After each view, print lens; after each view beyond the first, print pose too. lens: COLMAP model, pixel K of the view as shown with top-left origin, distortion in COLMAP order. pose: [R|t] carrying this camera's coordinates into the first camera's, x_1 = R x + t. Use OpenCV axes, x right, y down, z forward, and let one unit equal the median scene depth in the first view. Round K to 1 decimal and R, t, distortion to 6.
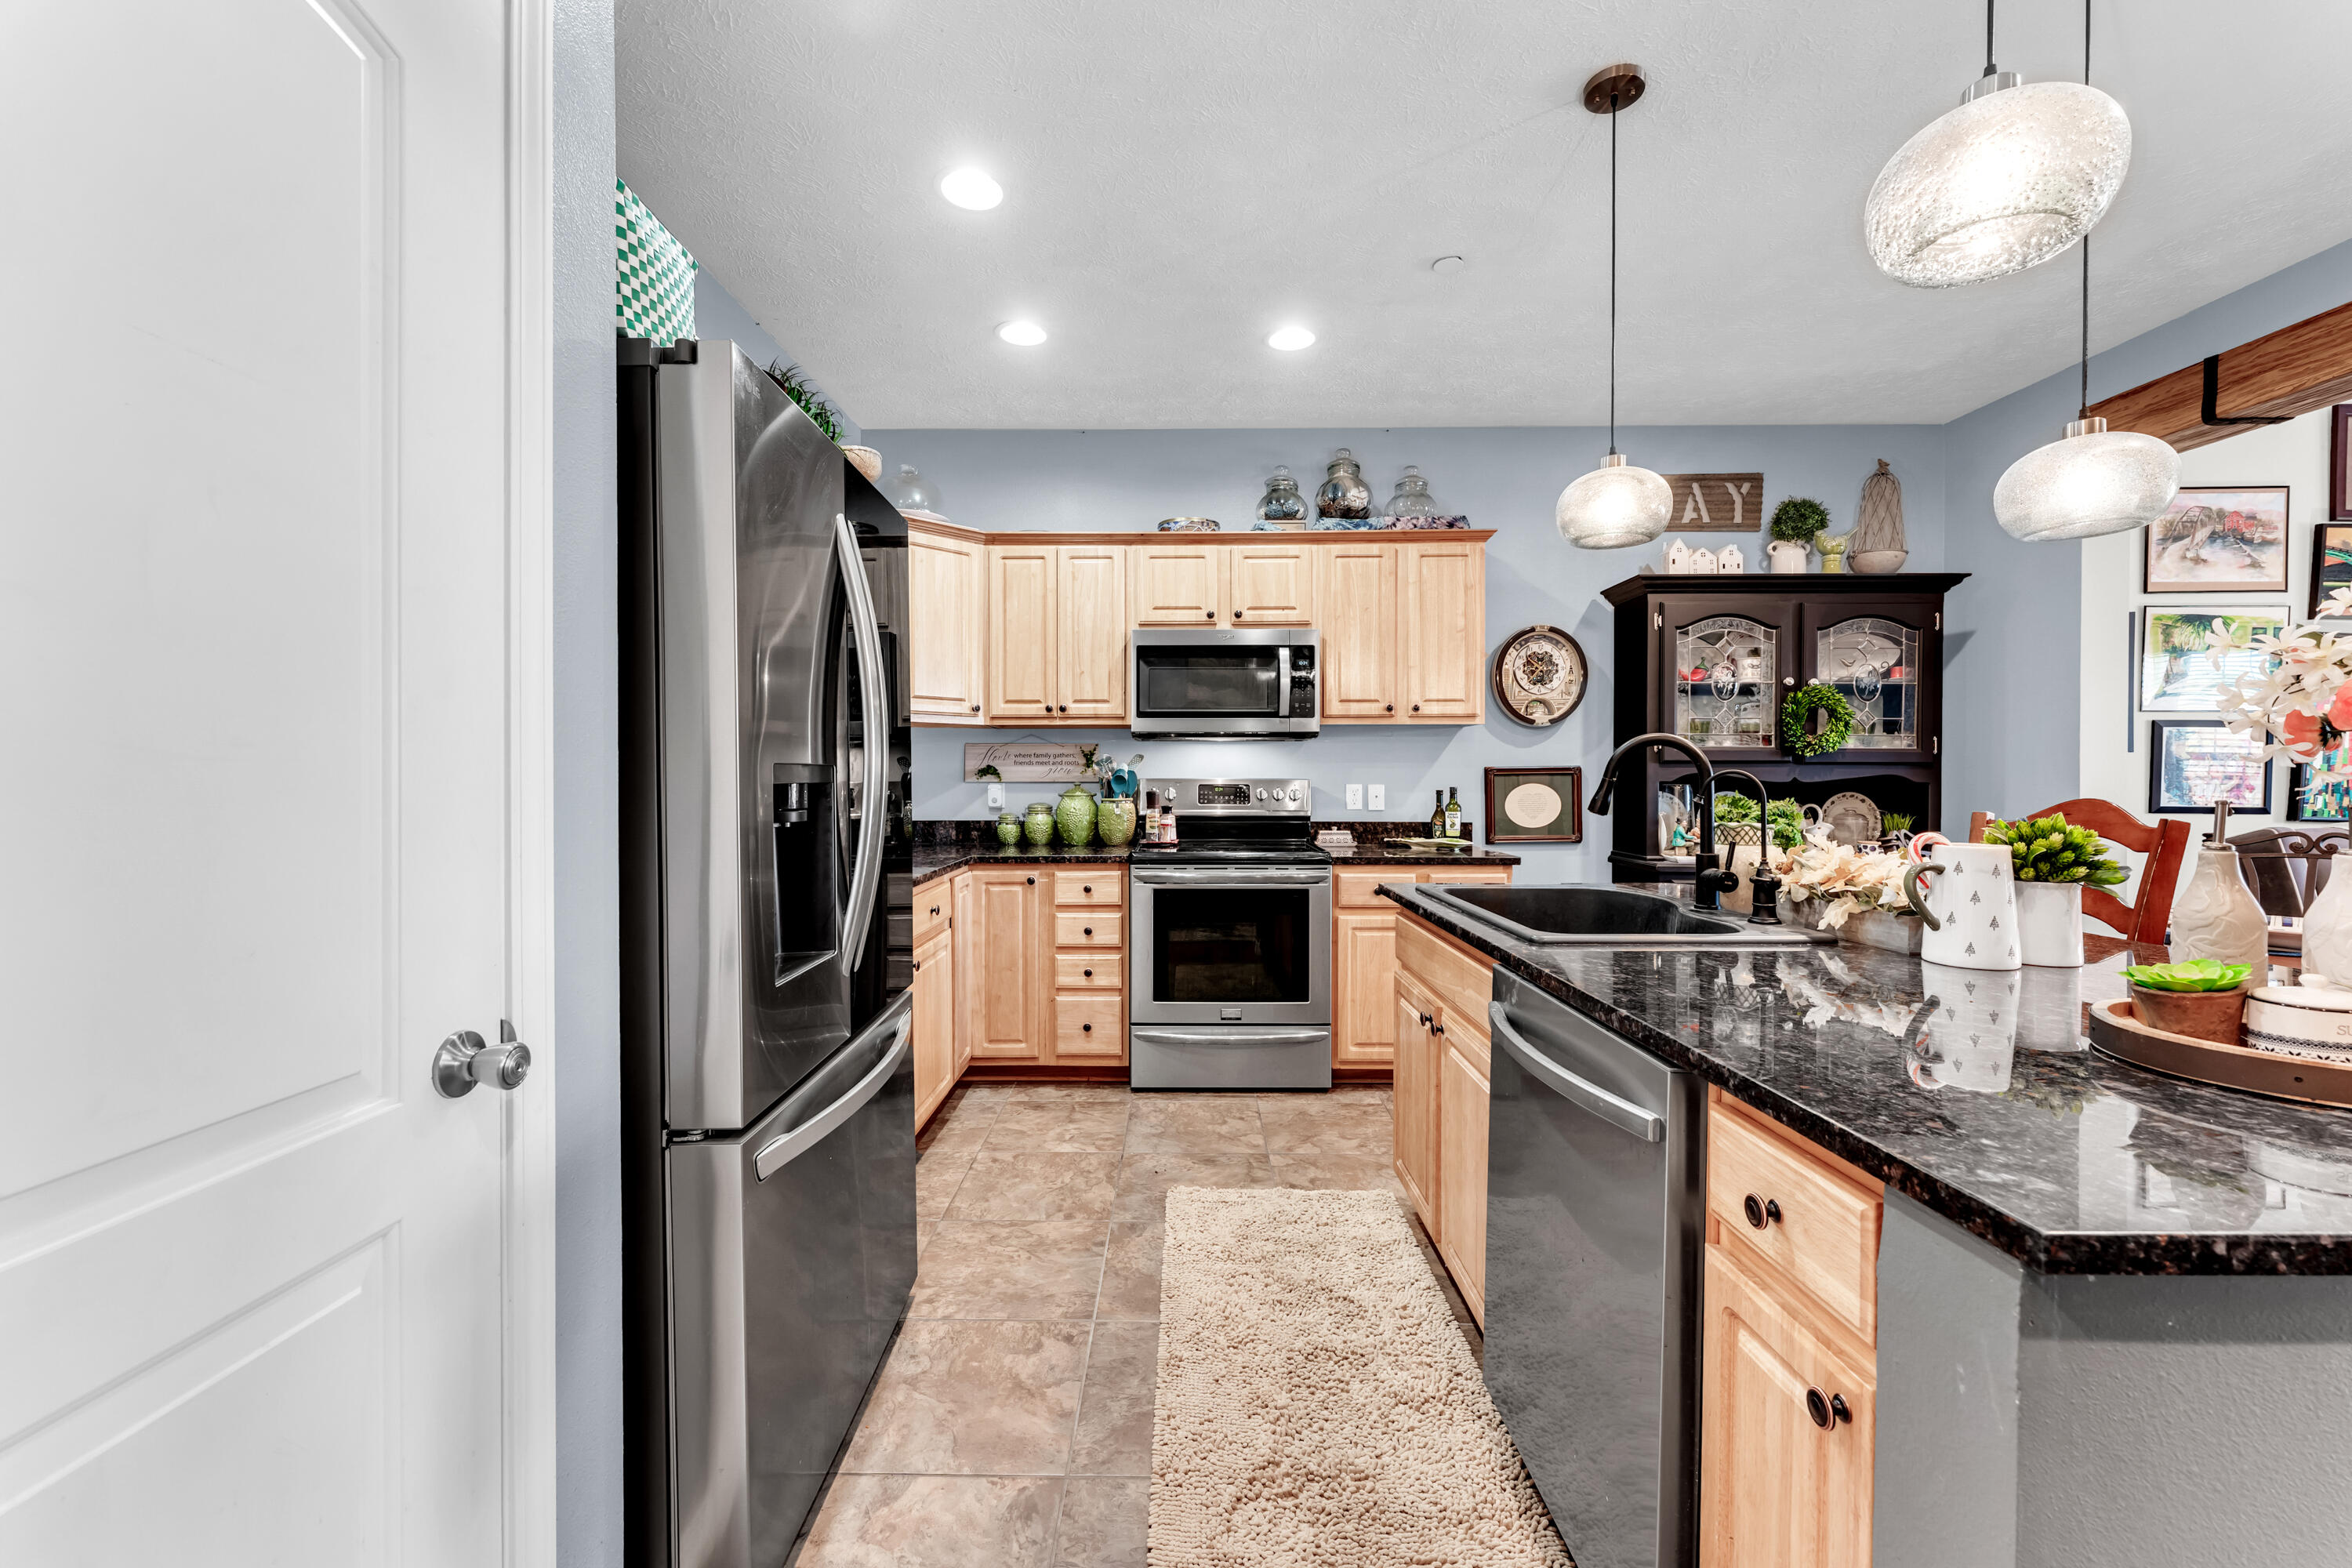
lens RADIAL K [[938.6, 0, 1158.9], [0, 938.6, 783.5], [0, 0, 1]] dist [0.001945, 0.000000]
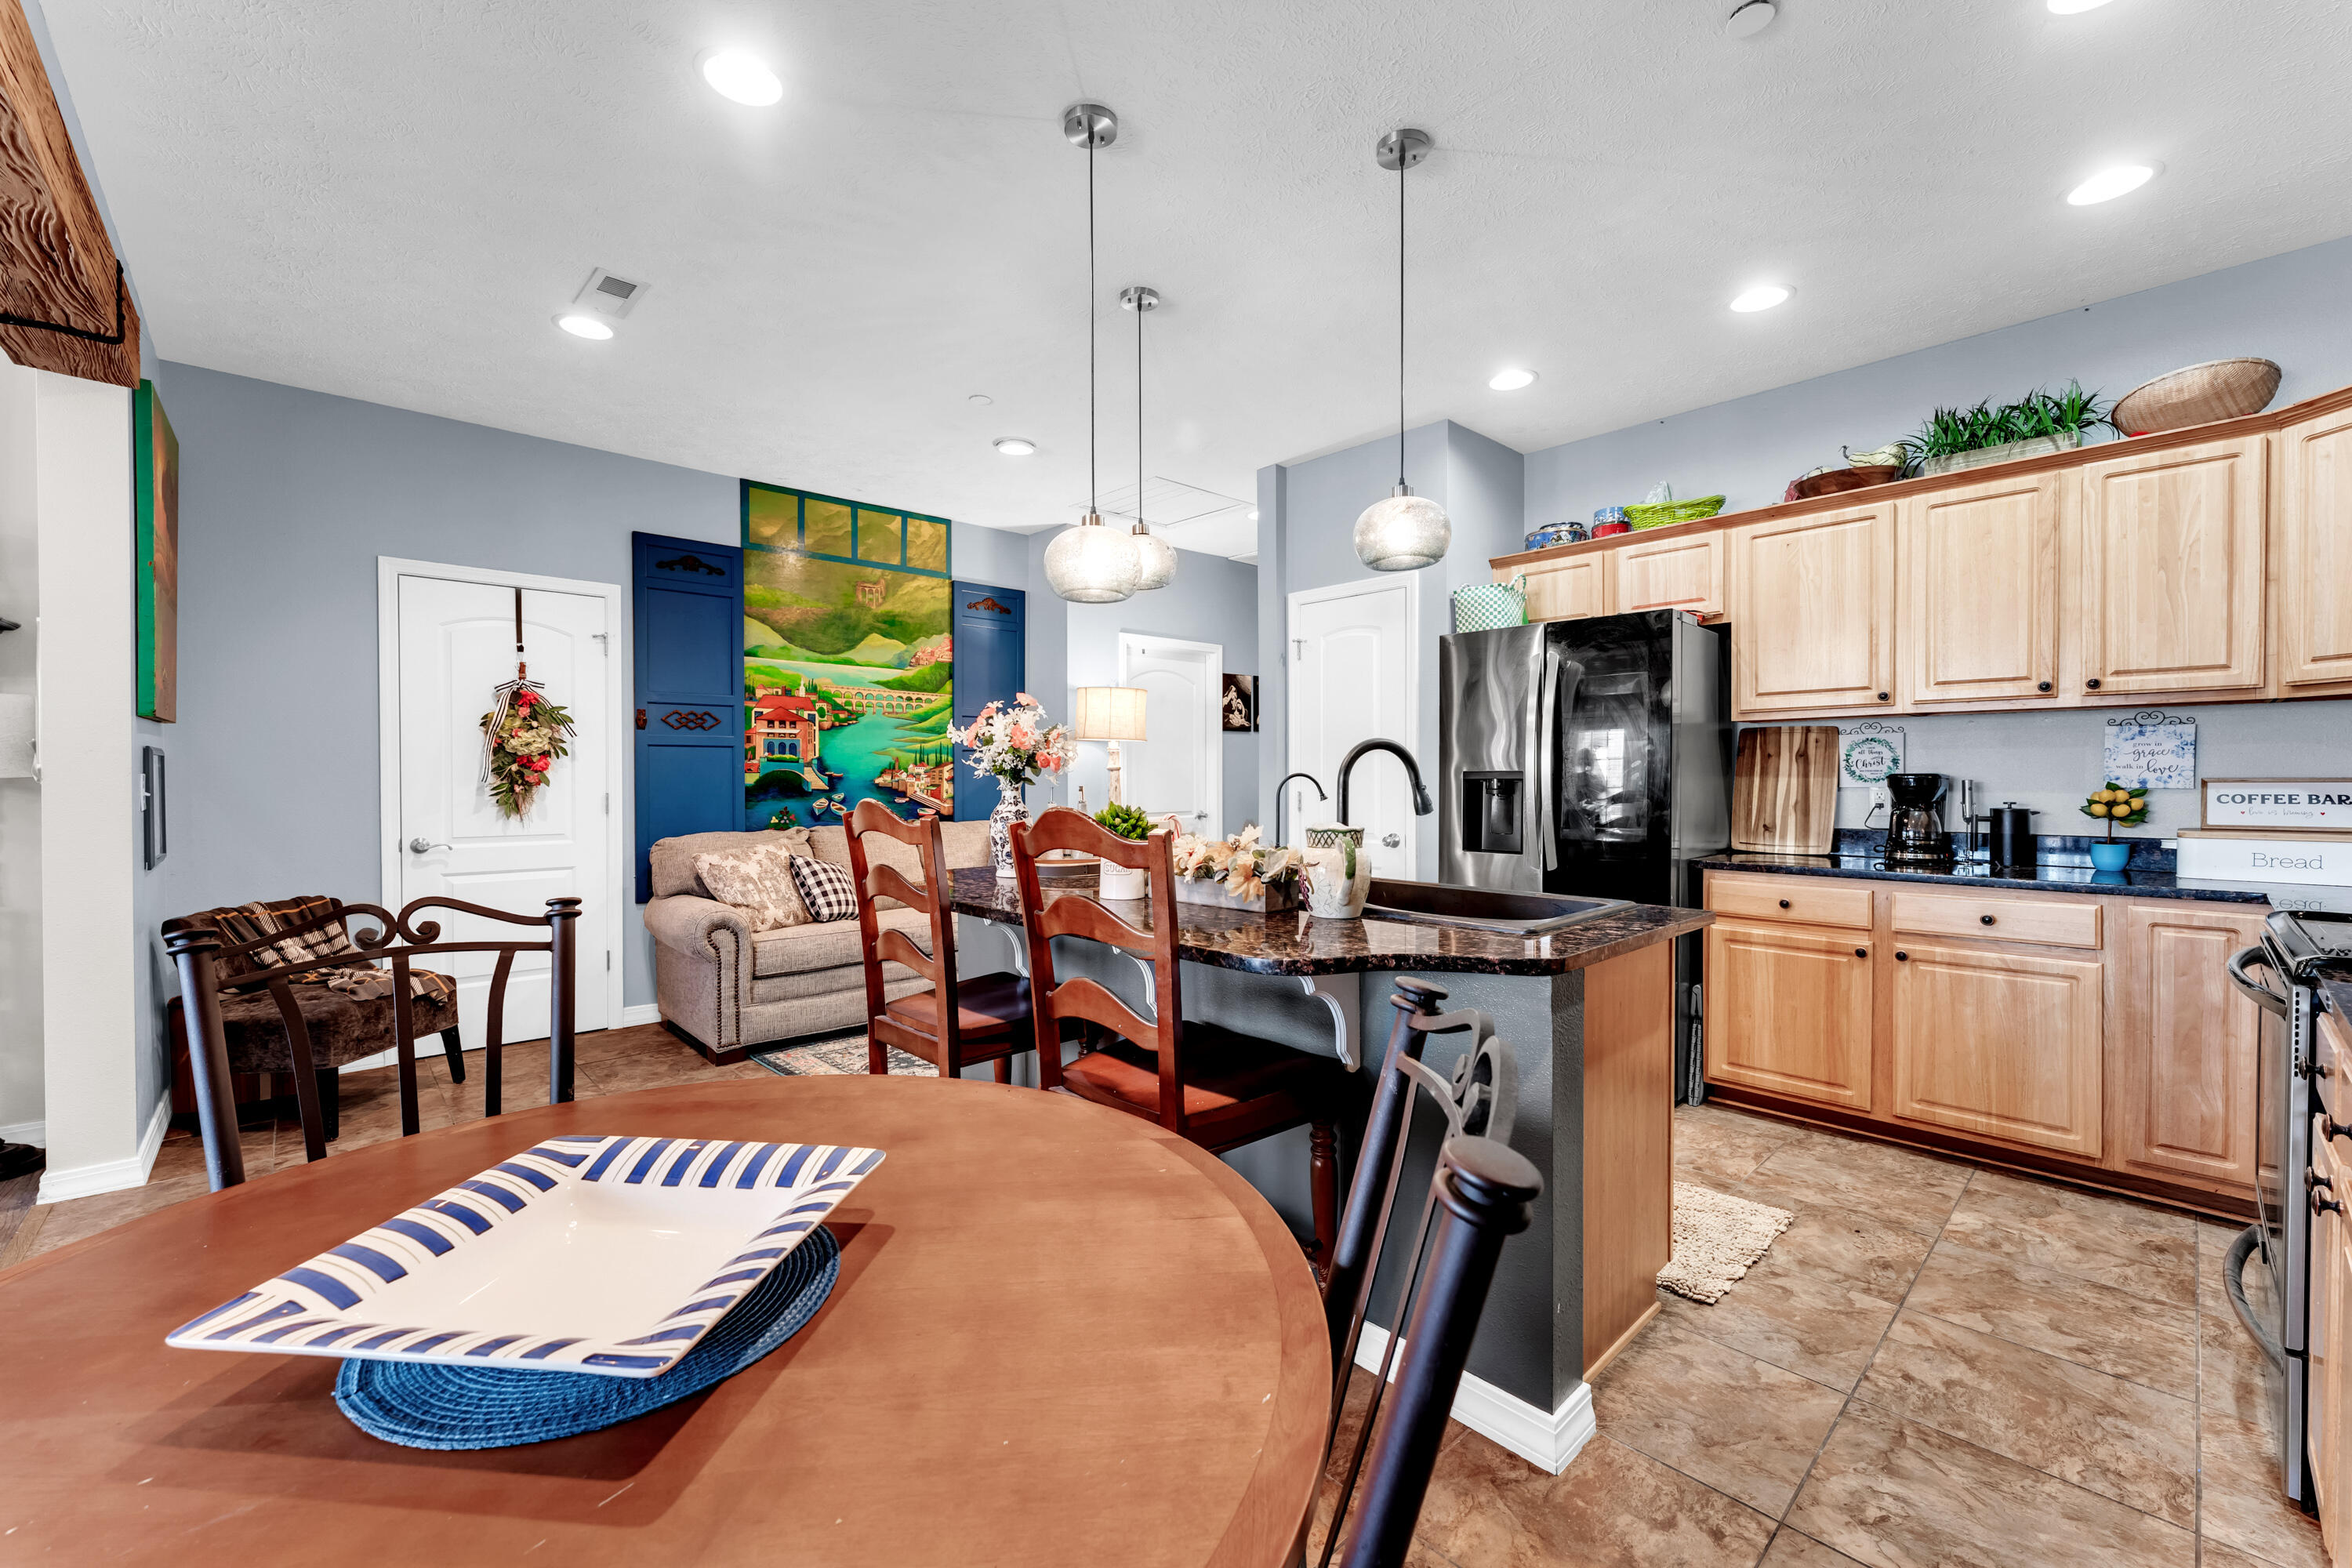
lens RADIAL K [[957.8, 0, 1165.5], [0, 957.8, 786.2], [0, 0, 1]] dist [0.000609, -0.000019]
pose [[-0.723824, 0.007196, -0.689947, 0.814144], [-0.006329, 0.999834, 0.017067, -0.006600], [0.689956, 0.016720, -0.723658, 0.907928]]
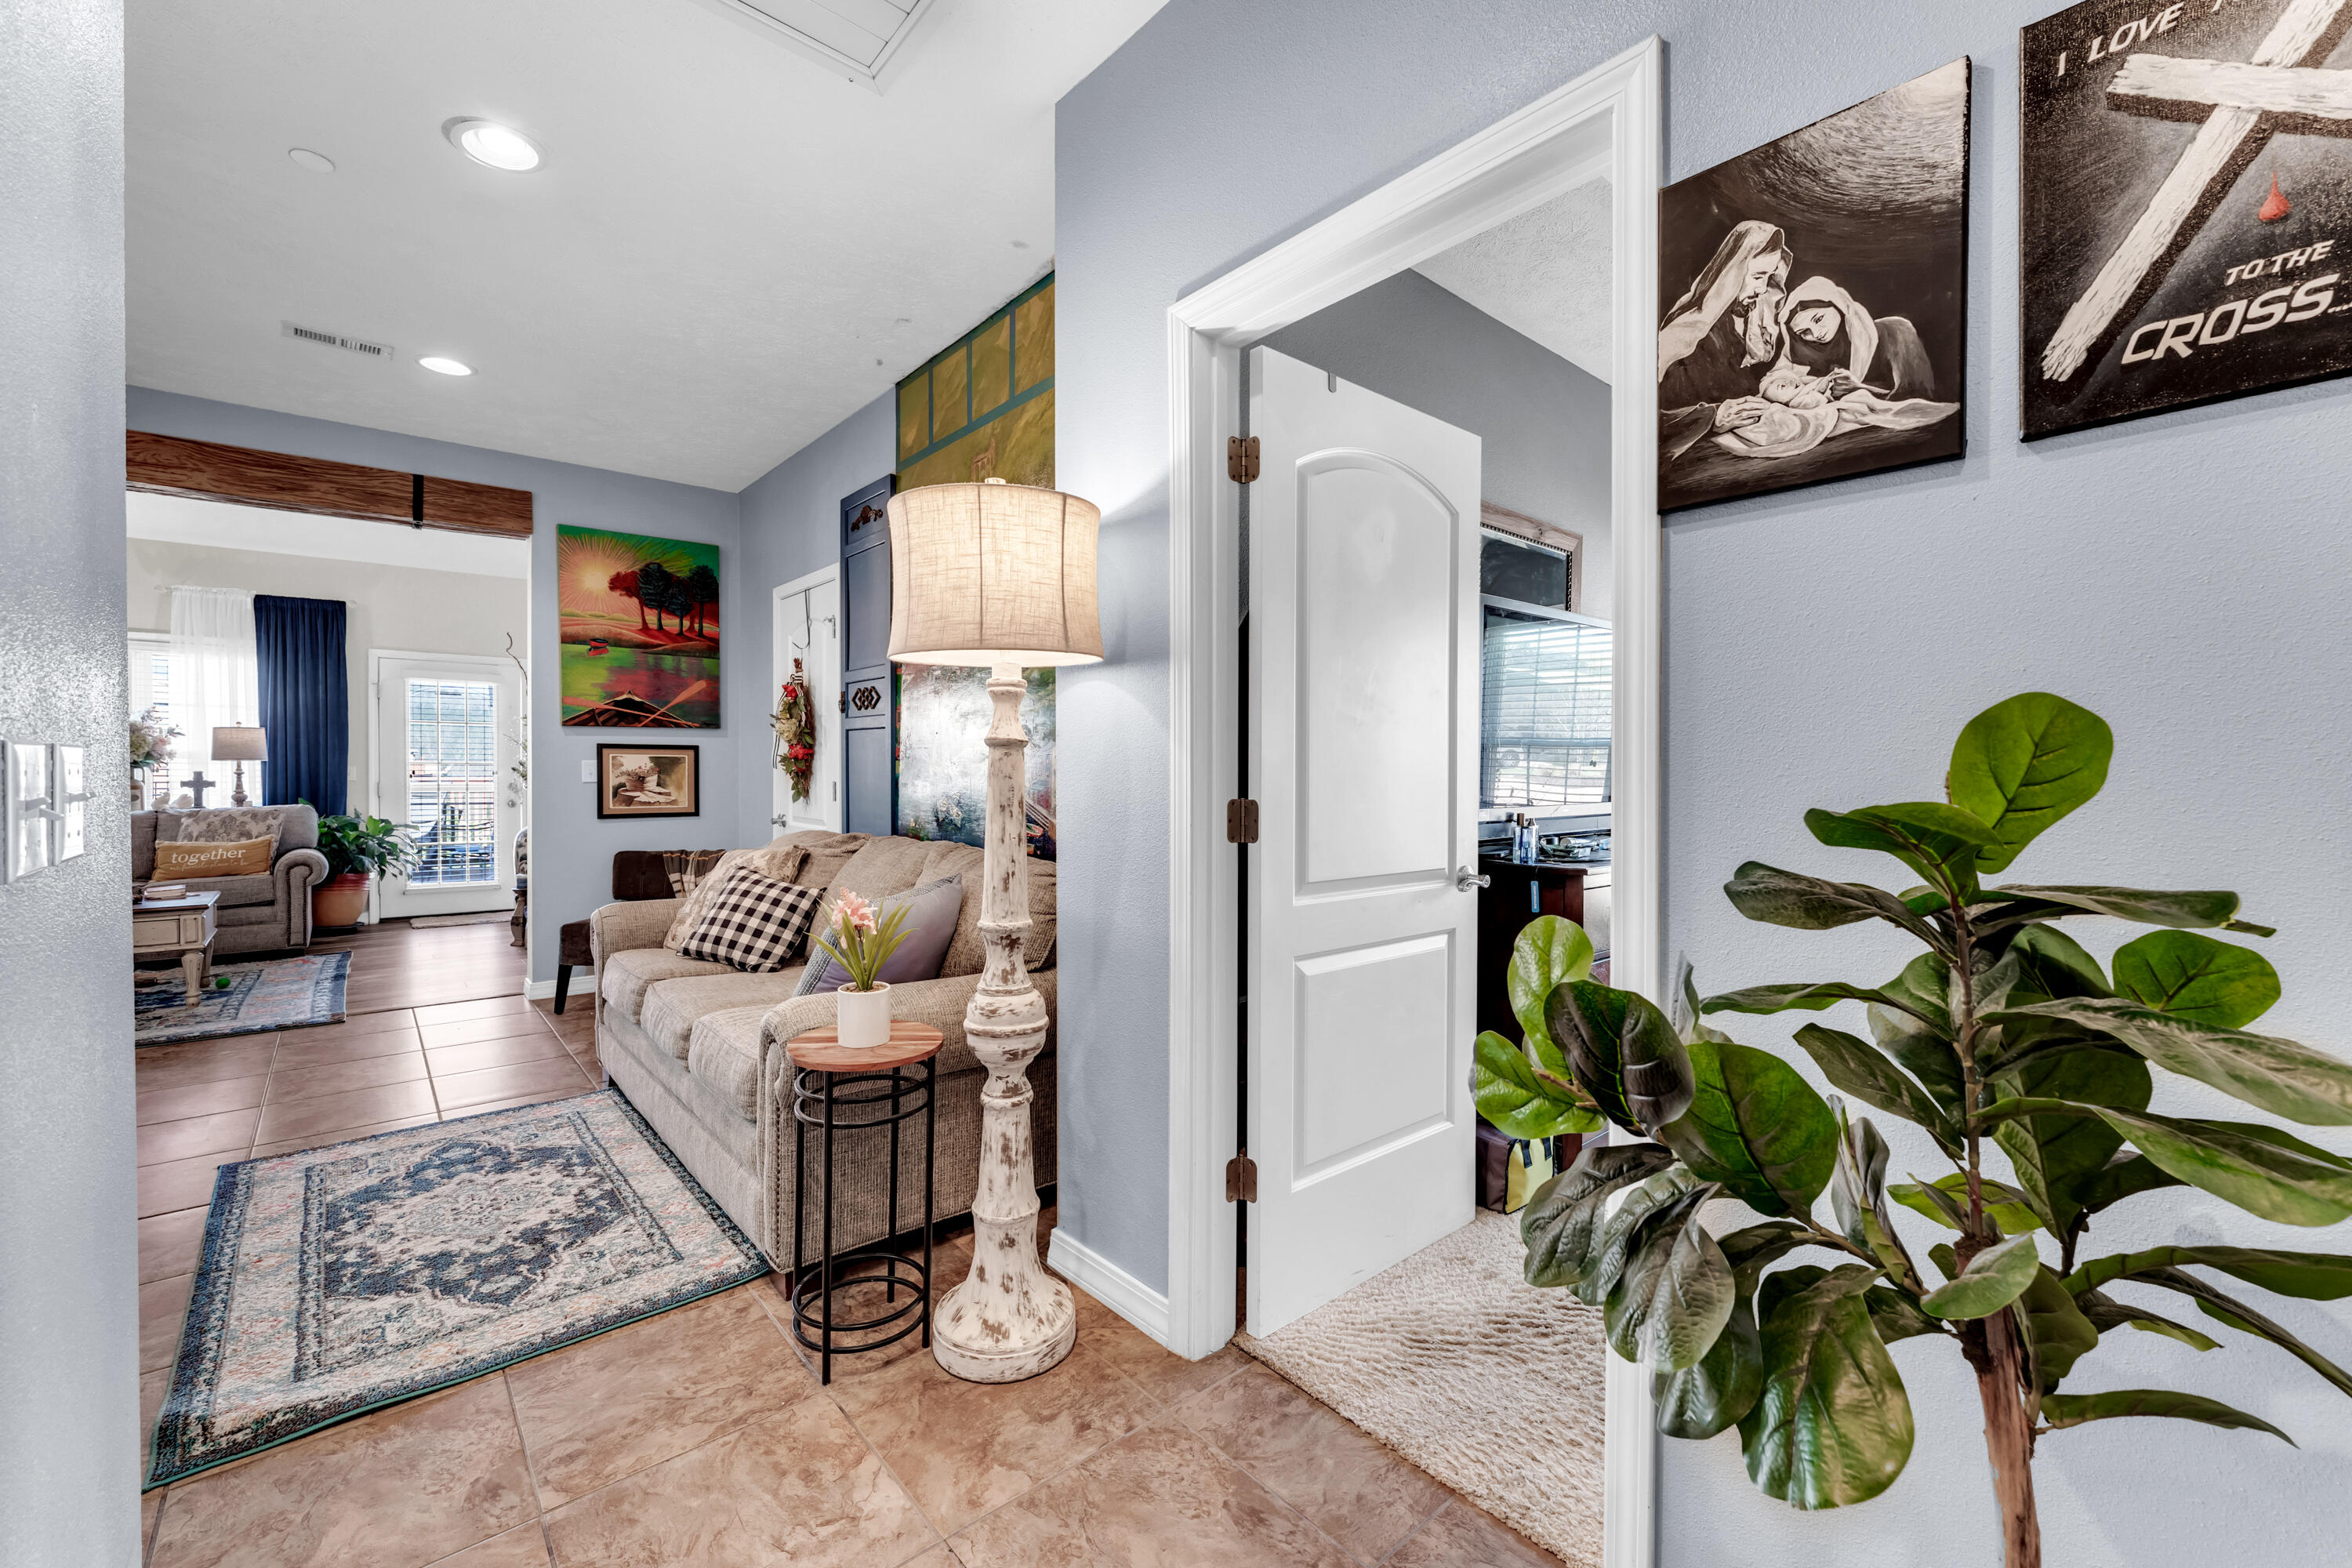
lens RADIAL K [[957.8, 0, 1165.5], [0, 957.8, 786.2], [0, 0, 1]] dist [0.000609, -0.000019]
pose [[-0.658148, -0.018168, 0.752669, -0.654672], [-0.000542, 0.999720, 0.023658, 0.000951], [-0.752888, 0.015162, -0.657973, 0.001686]]
